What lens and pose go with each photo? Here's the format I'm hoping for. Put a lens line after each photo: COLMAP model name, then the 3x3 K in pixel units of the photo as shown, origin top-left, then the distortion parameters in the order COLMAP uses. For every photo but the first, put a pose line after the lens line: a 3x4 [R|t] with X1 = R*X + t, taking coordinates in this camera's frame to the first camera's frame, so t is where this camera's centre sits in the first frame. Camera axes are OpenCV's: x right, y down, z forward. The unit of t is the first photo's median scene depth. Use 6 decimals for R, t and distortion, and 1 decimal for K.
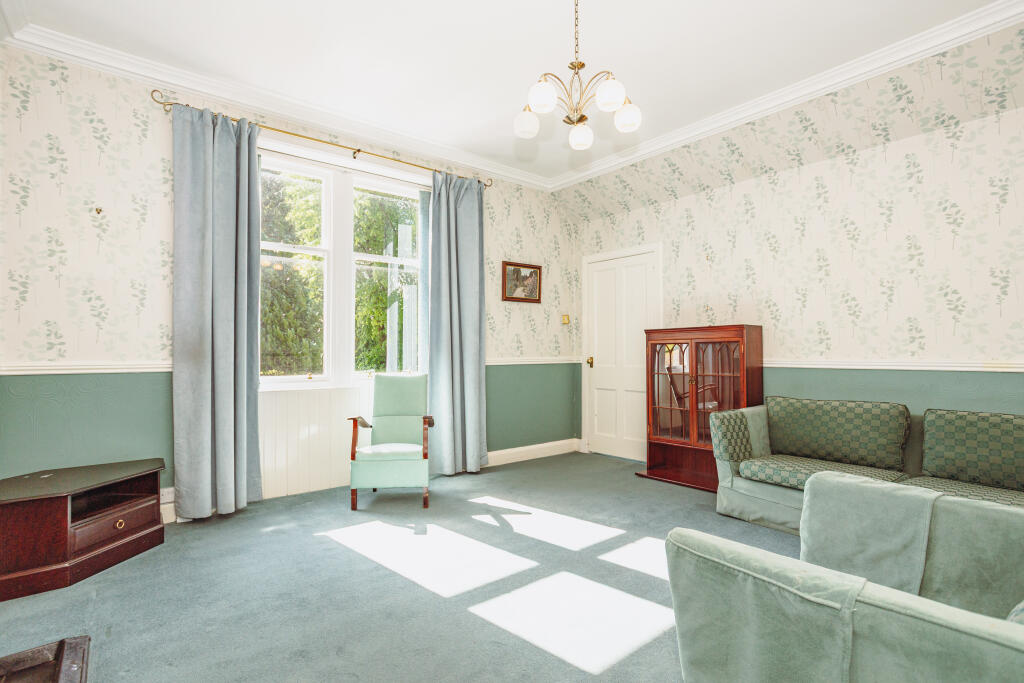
lens RADIAL K [[493.0, 0, 506.7], [0, 493.0, 345.6], [0, 0, 1]] dist [-0.050453, 0.028628]
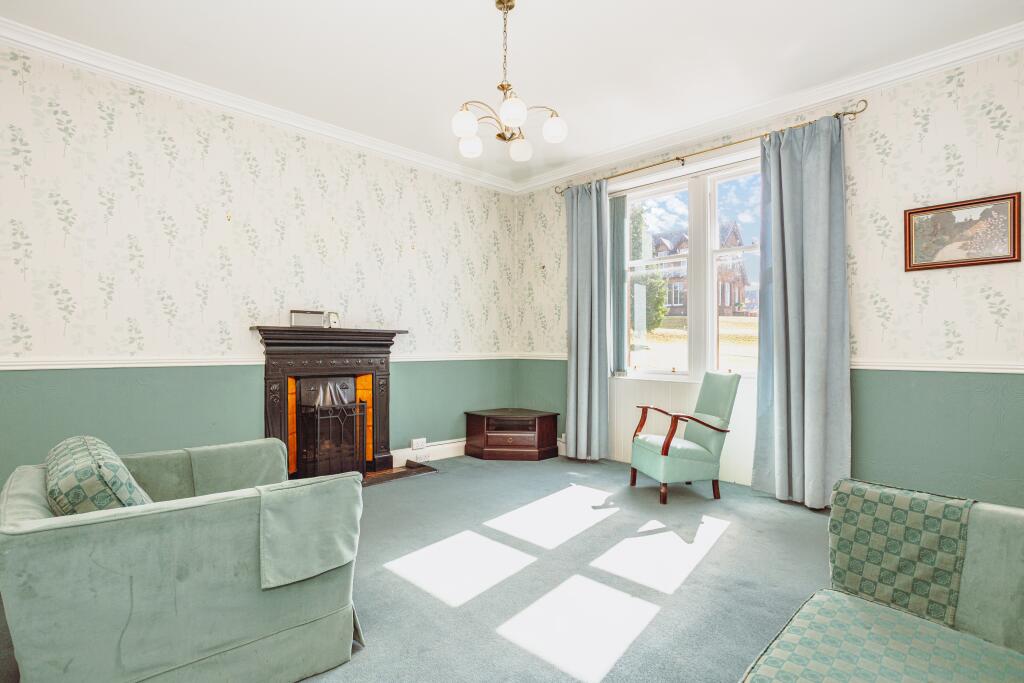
lens RADIAL K [[493.0, 0, 506.7], [0, 493.0, 345.6], [0, 0, 1]] dist [-0.050453, 0.028628]
pose [[0.107830, -0.002693, -0.994166, 0.880155], [0.003994, 0.999989, -0.002275, 0.008634], [0.994161, -0.003726, 0.107840, 0.635980]]
